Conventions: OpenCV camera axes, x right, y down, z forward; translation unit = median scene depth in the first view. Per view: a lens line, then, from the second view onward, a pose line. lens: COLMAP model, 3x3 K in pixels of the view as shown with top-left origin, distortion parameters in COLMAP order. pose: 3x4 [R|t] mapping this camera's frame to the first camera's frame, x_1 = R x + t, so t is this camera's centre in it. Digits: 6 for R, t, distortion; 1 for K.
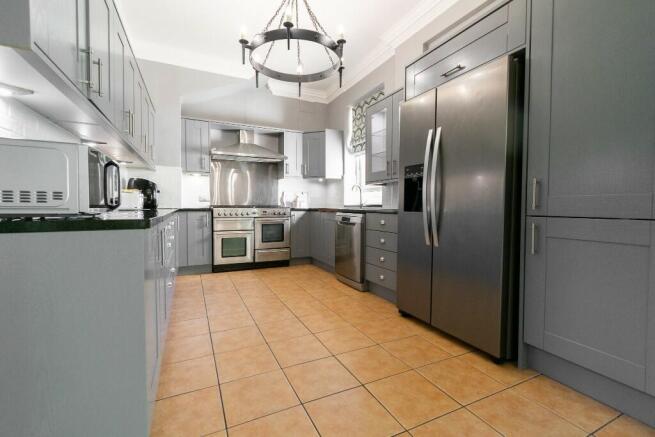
lens RADIAL K [[288.7, 0, 327.4], [0, 288.7, 213.5], [0, 0, 1]] dist [-0.000152, 0.000147]
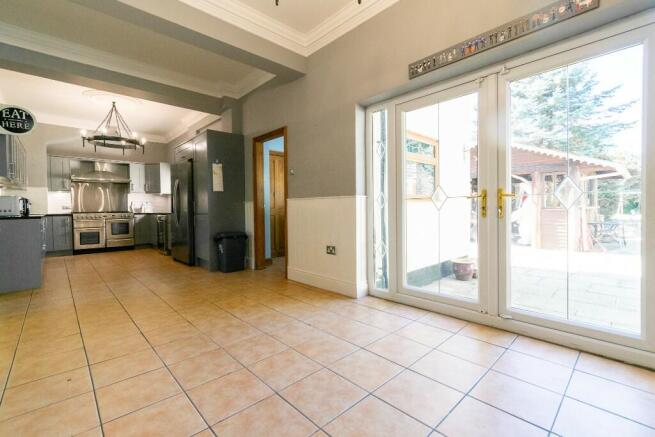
lens RADIAL K [[288.7, 0, 328.2], [0, 288.7, 216.3], [0, 0, 1]] dist [-0.000152, 0.000147]
pose [[0.950664, -0.018626, 0.309663, 0.414654], [0.019003, 0.999818, 0.001801, 0.018530], [-0.309640, 0.004172, 0.950845, -0.875540]]
